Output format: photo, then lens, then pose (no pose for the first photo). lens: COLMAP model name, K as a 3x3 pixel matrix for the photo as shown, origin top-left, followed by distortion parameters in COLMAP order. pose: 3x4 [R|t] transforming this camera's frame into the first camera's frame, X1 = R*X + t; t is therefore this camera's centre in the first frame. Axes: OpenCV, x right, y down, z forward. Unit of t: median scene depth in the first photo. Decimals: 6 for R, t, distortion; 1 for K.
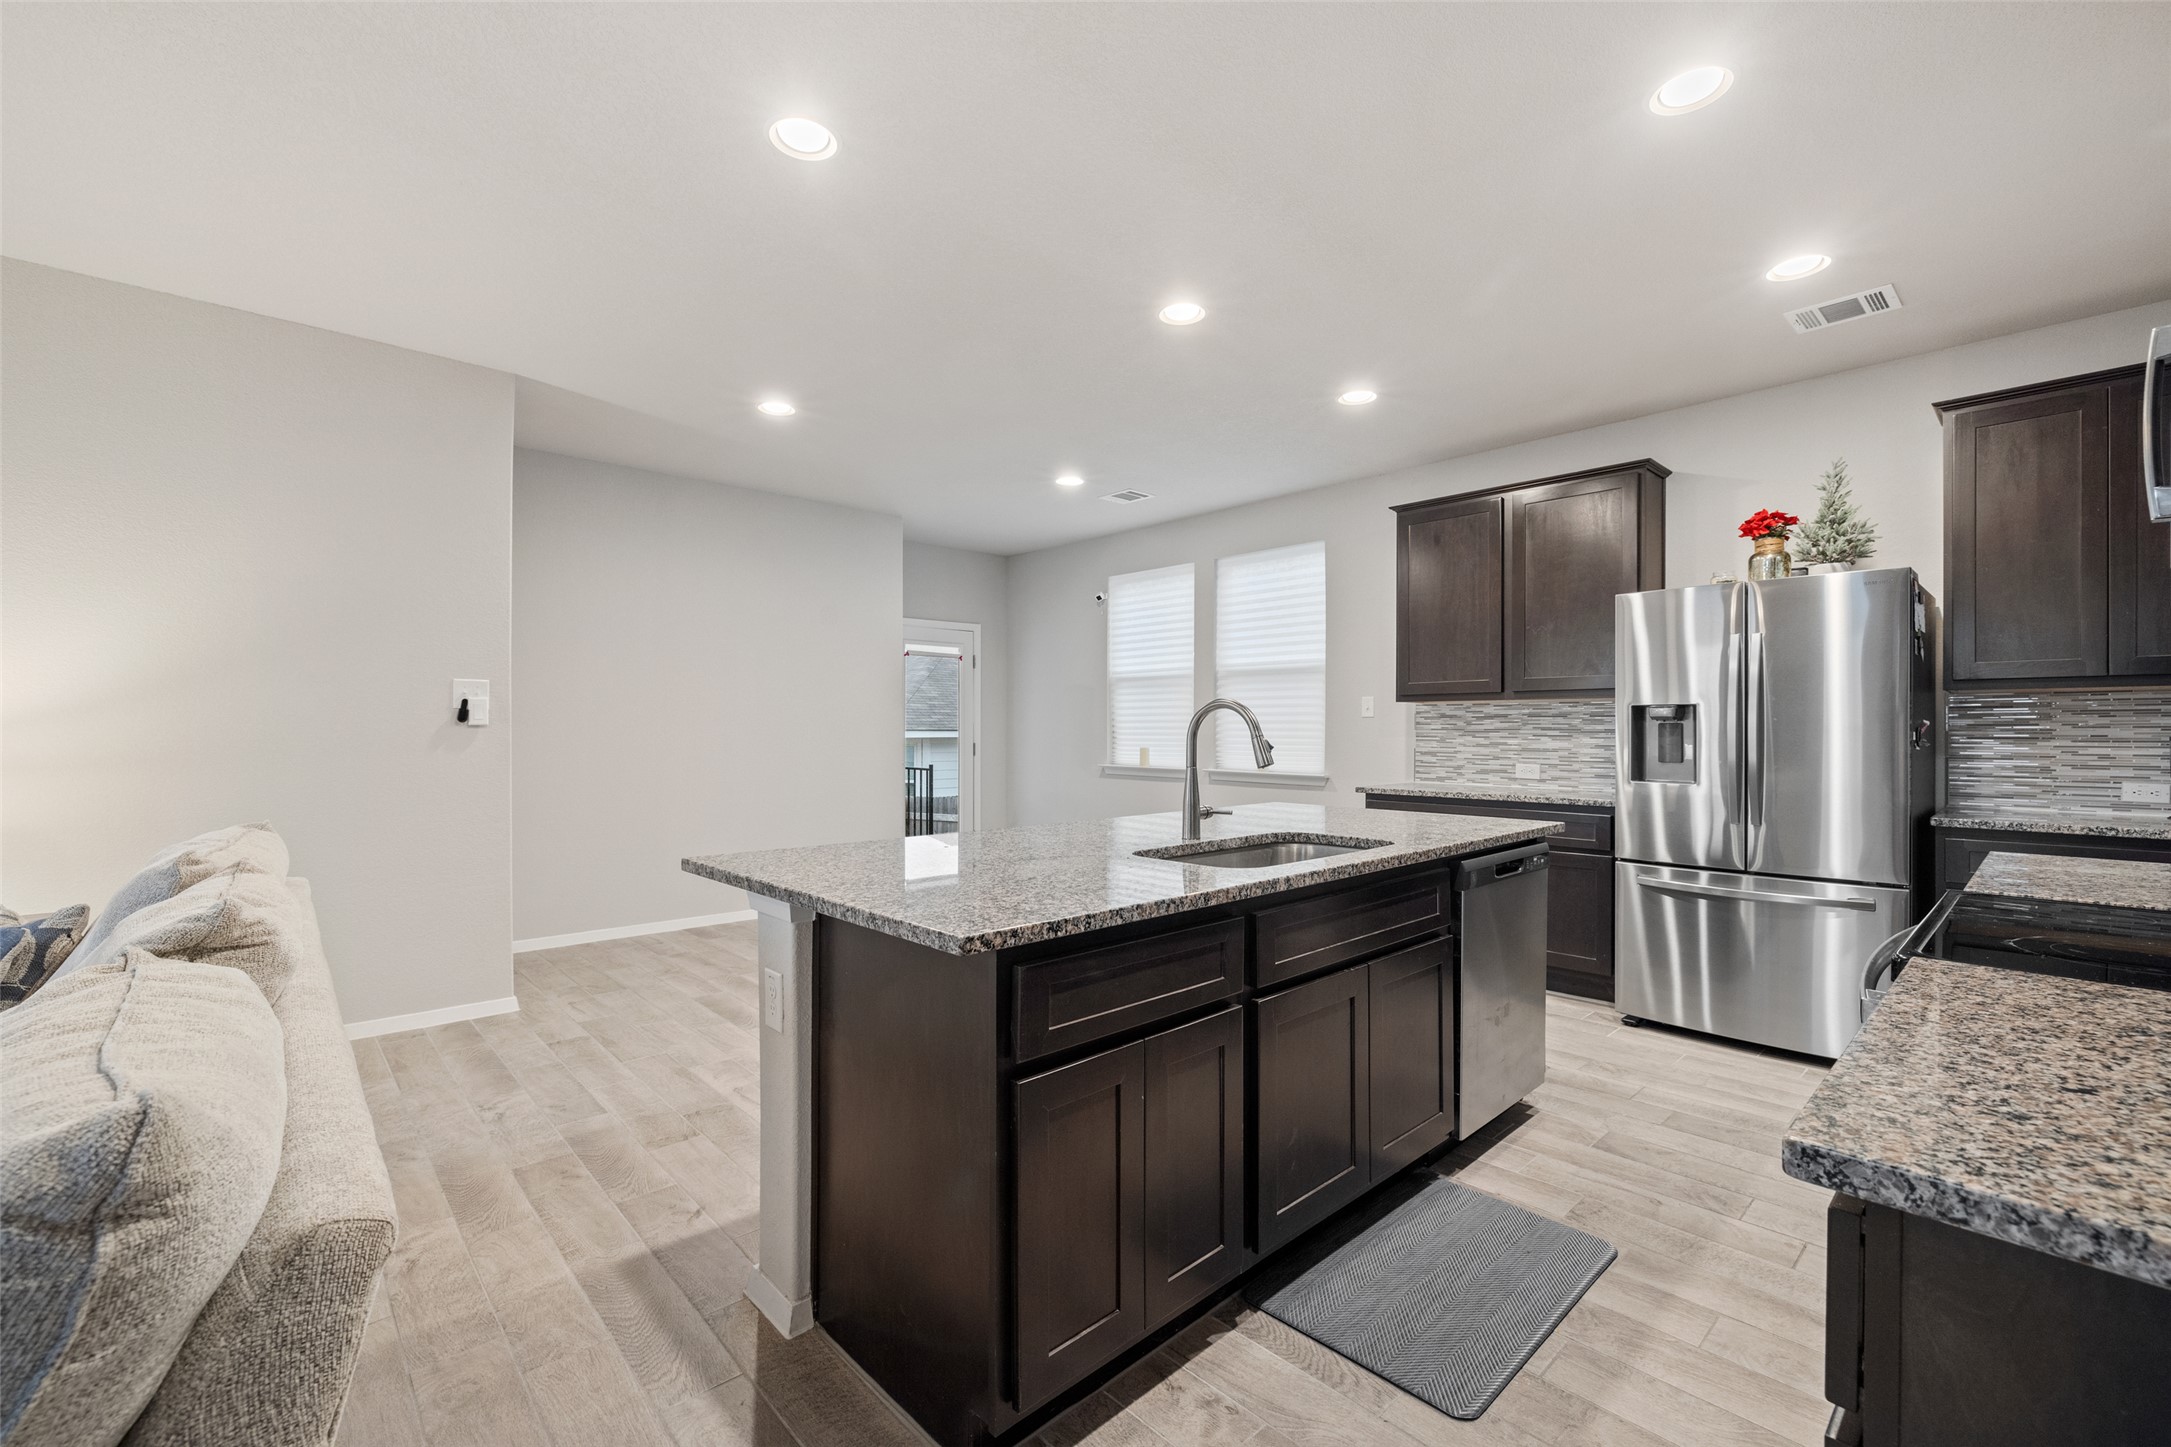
lens RADIAL K [[915.8, 0, 1085.5], [0, 915.8, 723.5], [0, 0, 1]] dist [0.000653, 0.001021]
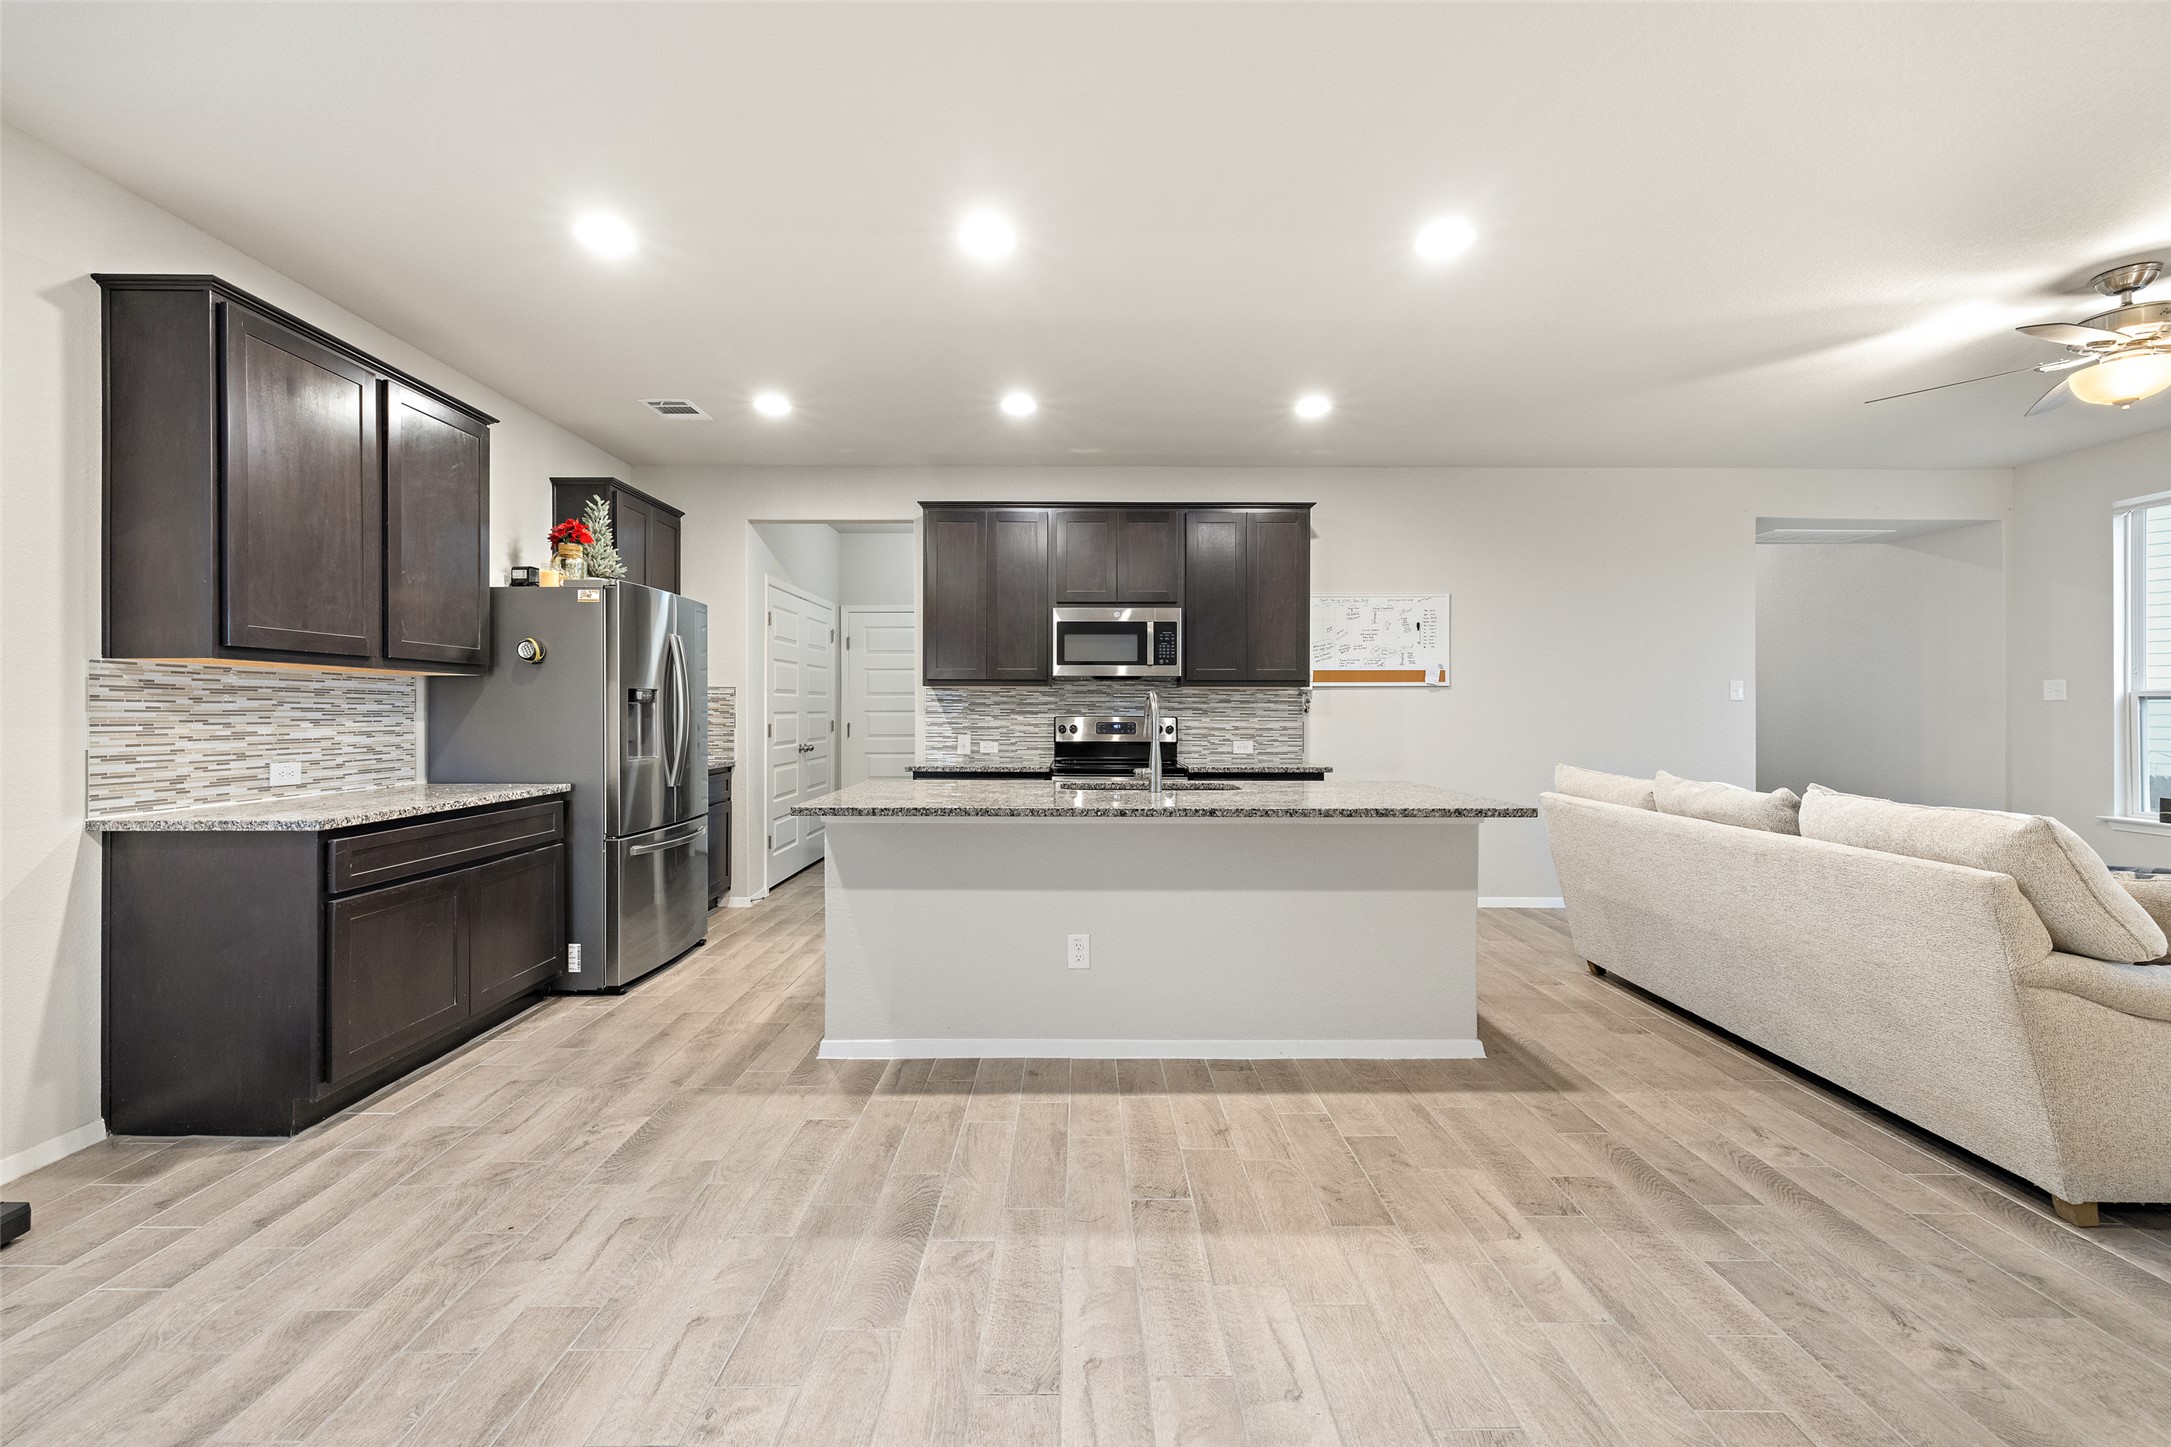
lens RADIAL K [[898.6, 0, 1076.2], [0, 898.6, 711.9], [0, 0, 1]] dist [-0.001496, -0.000162]
pose [[-0.730894, -0.003617, 0.682481, -0.490239], [-0.006900, 0.999974, -0.002090, 0.006188], [-0.682456, -0.006237, -0.730900, 1.410620]]
